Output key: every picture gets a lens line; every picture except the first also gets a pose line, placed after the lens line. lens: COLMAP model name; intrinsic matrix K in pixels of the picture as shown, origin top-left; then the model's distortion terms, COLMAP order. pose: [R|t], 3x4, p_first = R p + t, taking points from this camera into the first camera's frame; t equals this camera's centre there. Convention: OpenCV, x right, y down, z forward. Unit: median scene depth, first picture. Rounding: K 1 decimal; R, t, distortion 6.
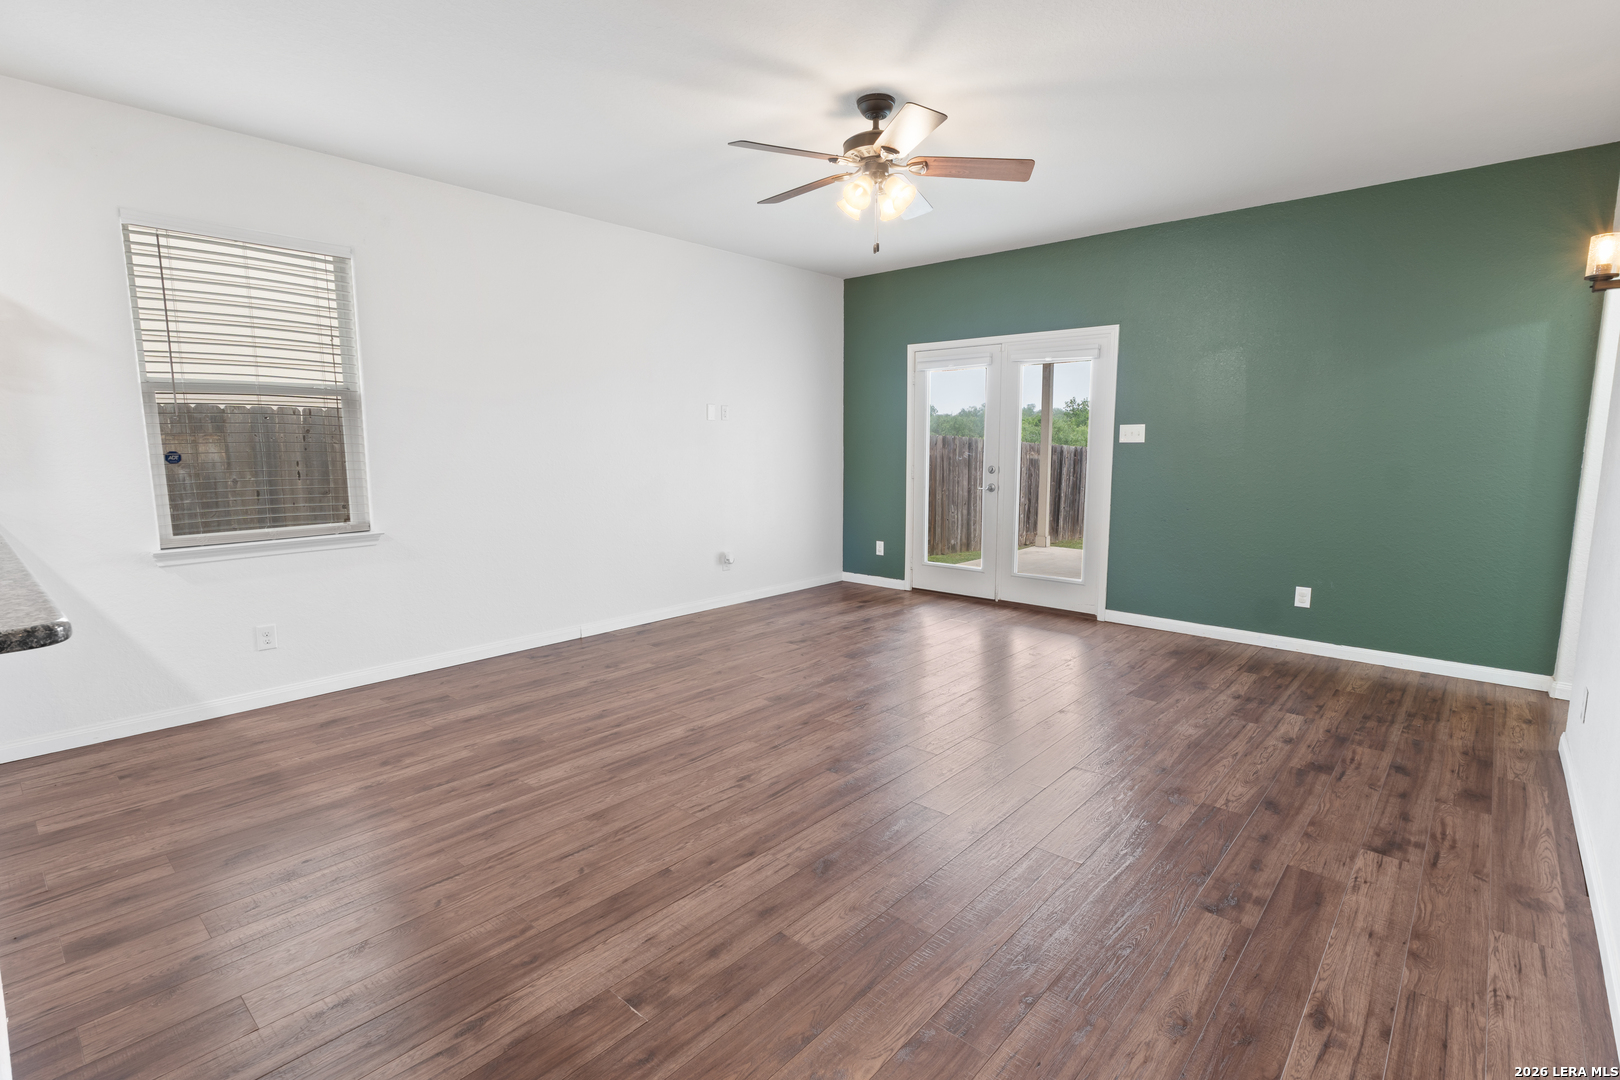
lens RADIAL K [[776.4, 0, 817.3], [0, 776.4, 541.7], [0, 0, 1]] dist [0.003068, -0.001104]
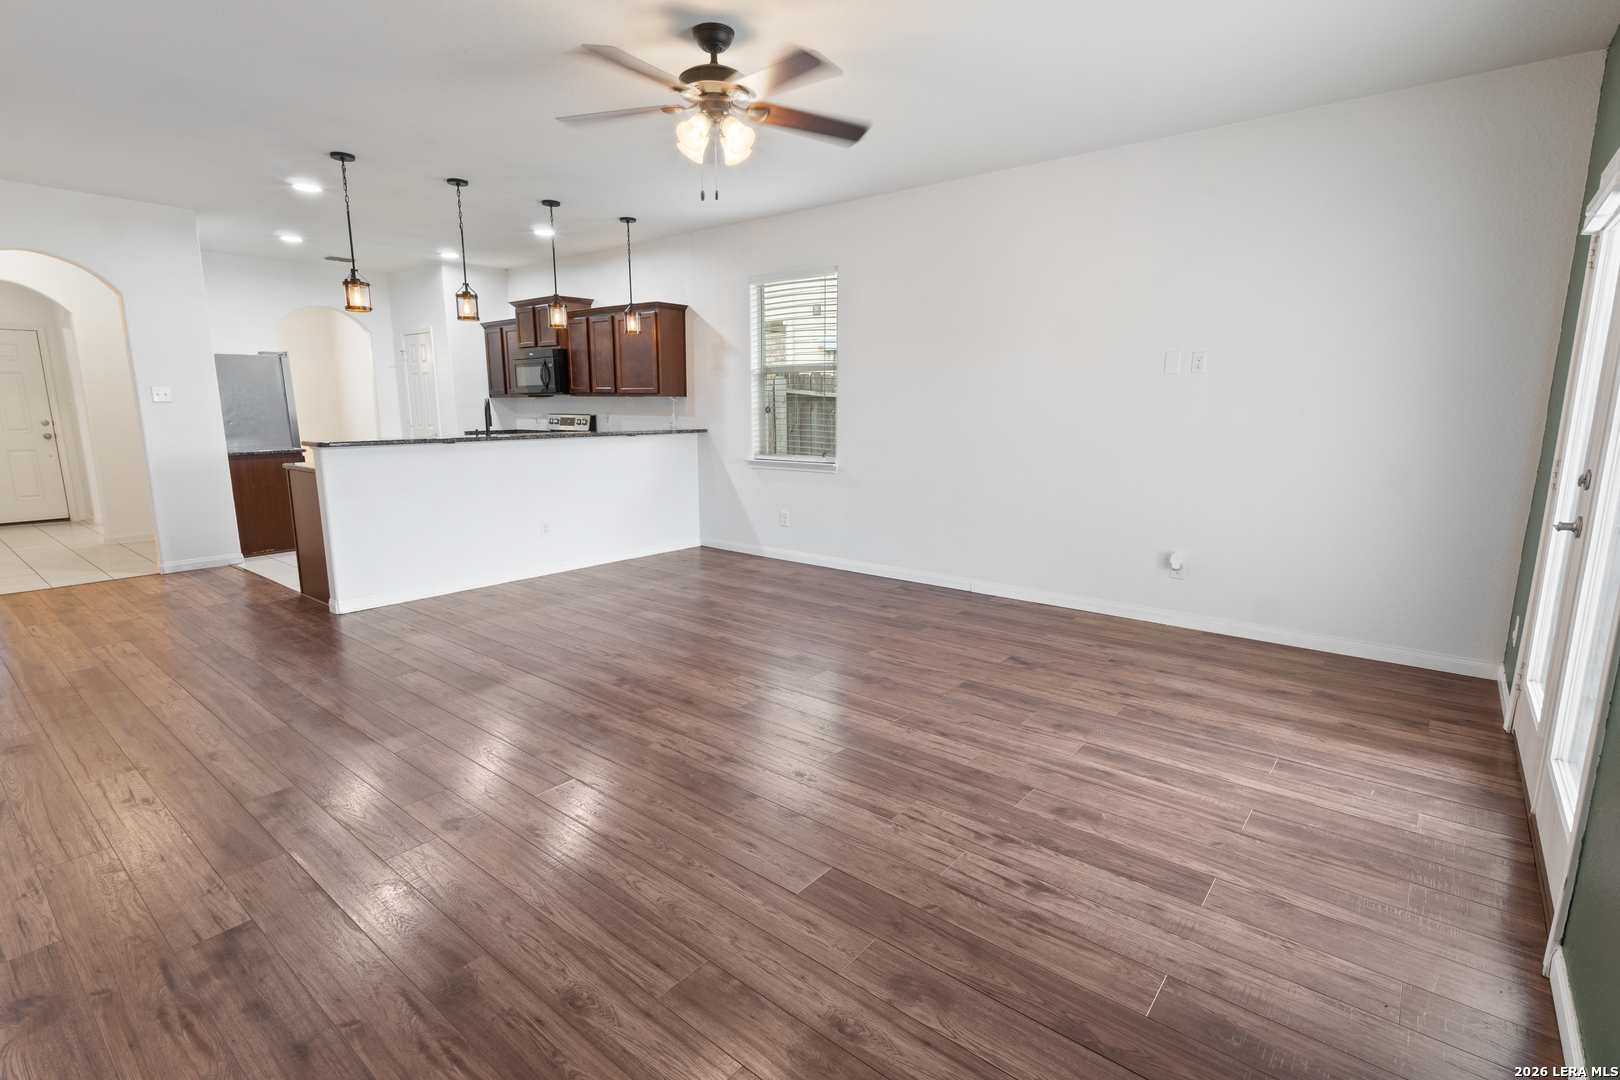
lens RADIAL K [[776.4, 0, 817.6], [0, 776.4, 546.9], [0, 0, 1]] dist [0.003068, -0.001104]
pose [[0.032424, 0.185158, -0.982174, 0.959398], [-0.132012, 0.974874, 0.179424, -0.129598], [0.990718, 0.123841, 0.056053, 0.996076]]
